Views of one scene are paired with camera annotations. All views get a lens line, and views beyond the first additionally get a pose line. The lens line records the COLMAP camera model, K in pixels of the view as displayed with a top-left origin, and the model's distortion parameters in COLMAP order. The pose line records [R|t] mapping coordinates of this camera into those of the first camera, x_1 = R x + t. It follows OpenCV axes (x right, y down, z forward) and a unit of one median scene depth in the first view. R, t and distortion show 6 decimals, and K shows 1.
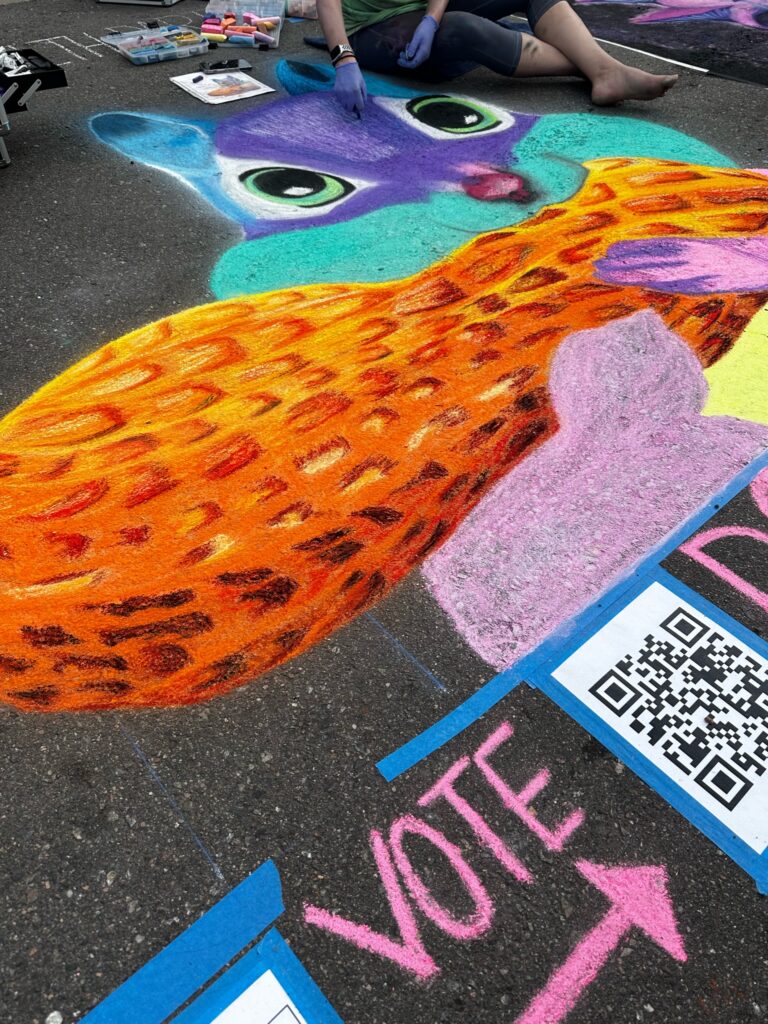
lens RADIAL K [[723.3, 0, 386.7], [0, 723.3, 522.1], [0, 0, 1]] dist [0.046493, -0.064279]
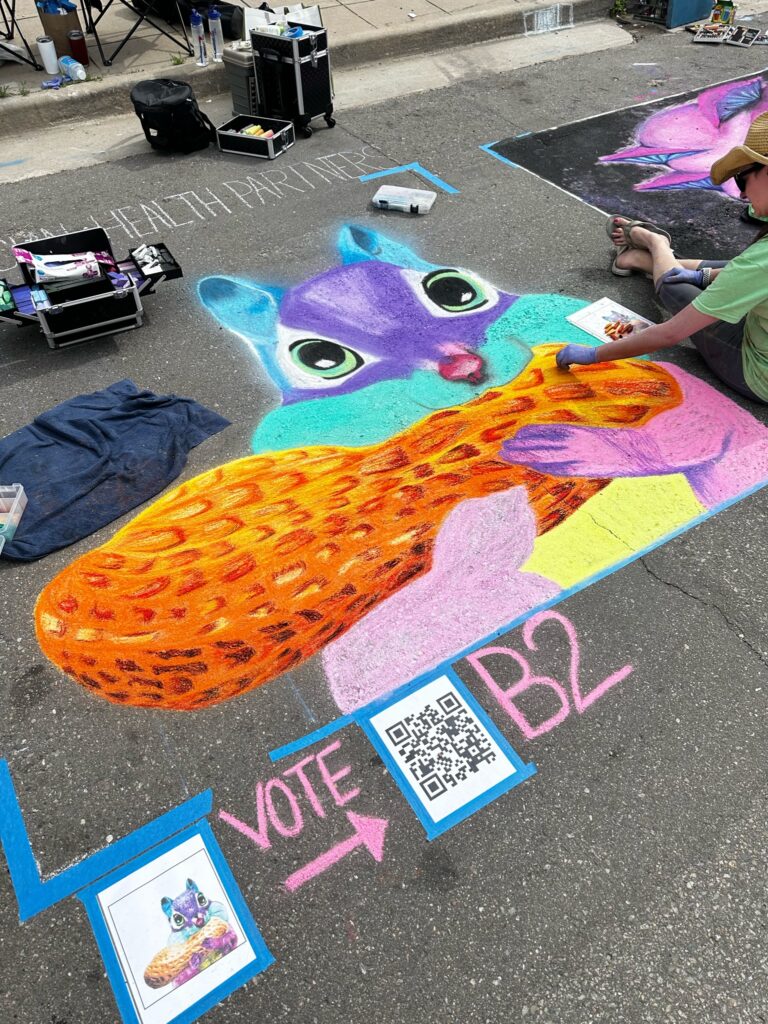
lens RADIAL K [[723.3, 0, 383.6], [0, 723.3, 513.3], [0, 0, 1]] dist [0.046493, -0.064279]
pose [[0.985774, 0.104405, -0.131714, 0.383244], [-0.104370, 0.994513, 0.007190, -0.296387], [0.131742, 0.006659, 0.991262, -0.764036]]
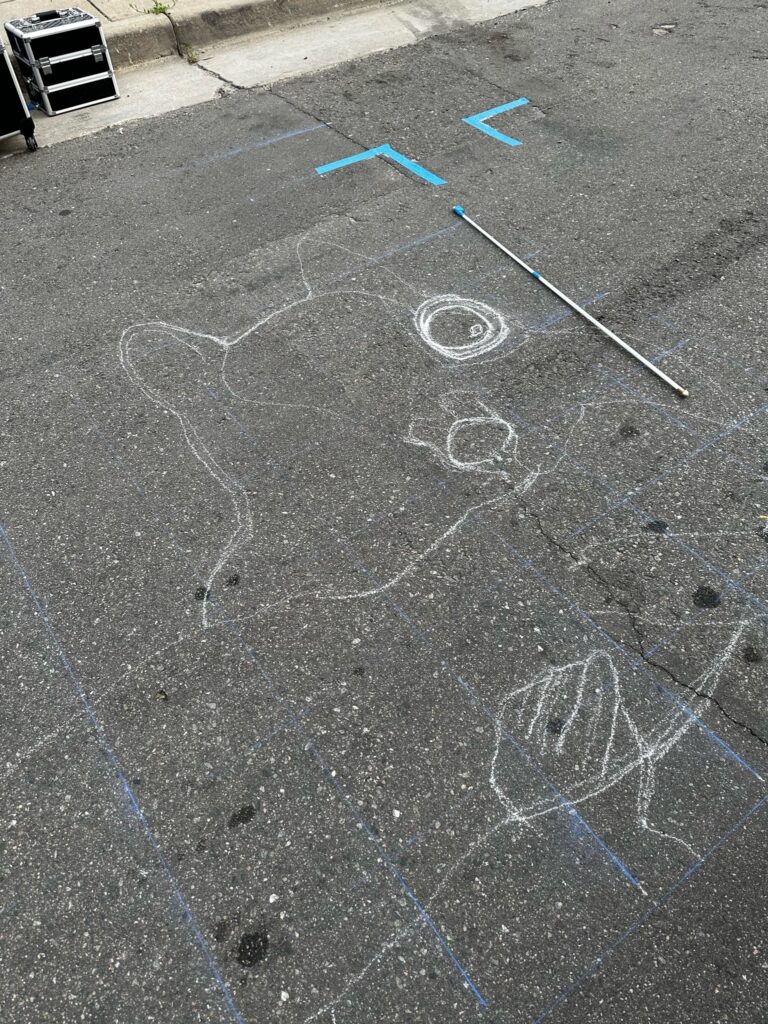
lens RADIAL K [[723.3, 0, 382.3], [0, 723.3, 511.0], [0, 0, 1]] dist [0.046493, -0.064279]
pose [[0.995083, 0.043954, -0.088754, 0.181167], [-0.040105, 0.998195, 0.044702, -0.721698], [0.090559, -0.040922, 0.995050, -0.053375]]
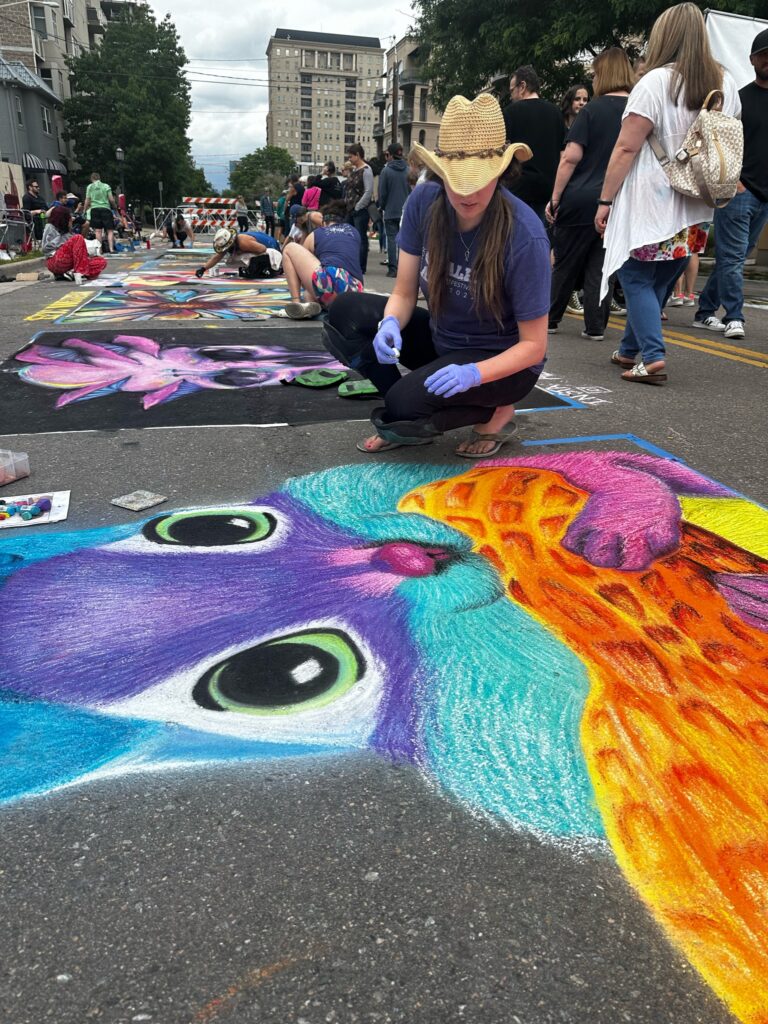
lens RADIAL K [[723.3, 0, 375.3], [0, 723.3, 492.3], [0, 0, 1]] dist [0.046493, -0.064279]
pose [[0.490792, -0.309554, 0.814432, -1.024926], [0.643048, 0.759417, -0.098870, -0.813247], [-0.587888, 0.572243, 0.571774, 0.815327]]
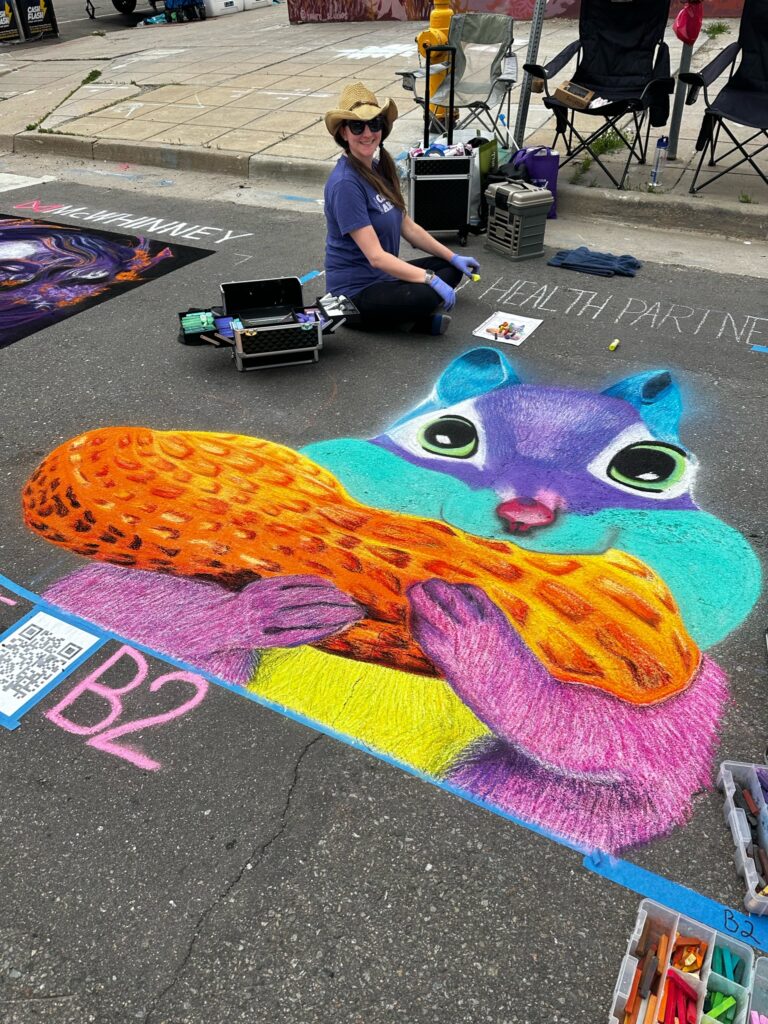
lens RADIAL K [[723.3, 0, 383.3], [0, 723.3, 512.6], [0, 0, 1]] dist [0.046493, -0.064279]
pose [[0.348667, 0.553495, -0.756356, 1.763735], [-0.672168, 0.710064, 0.209761, -0.984938], [0.653163, 0.435262, 0.619617, 0.137845]]
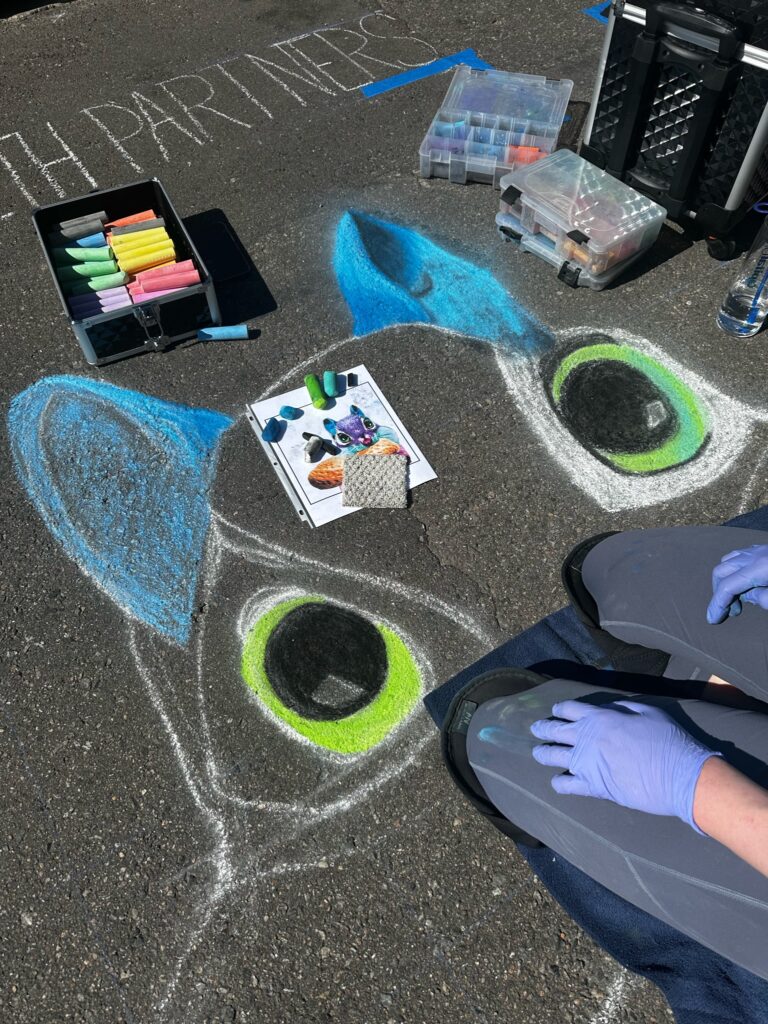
lens RADIAL K [[723.3, 0, 383.5], [0, 723.3, 515.3], [0, 0, 1]] dist [0.046493, -0.064279]
pose [[0.993042, 0.080900, -0.085573, -0.084362], [-0.065567, 0.983455, 0.168871, -1.172262], [0.097819, -0.162086, 0.981916, 0.840902]]
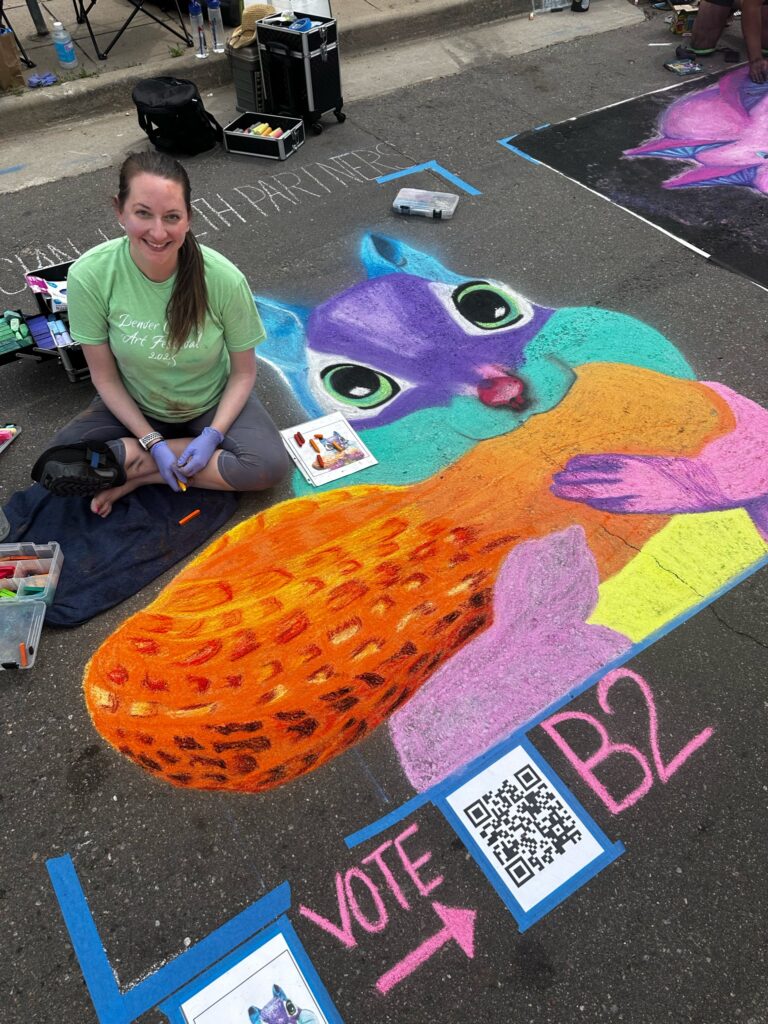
lens RADIAL K [[723.3, 0, 383.5], [0, 723.3, 511.6], [0, 0, 1]] dist [0.046493, -0.064279]
pose [[0.989819, 0.082508, -0.115979, 0.186286], [-0.077974, 0.996023, 0.043107, -0.487191], [0.119075, -0.033625, 0.992316, -0.697491]]
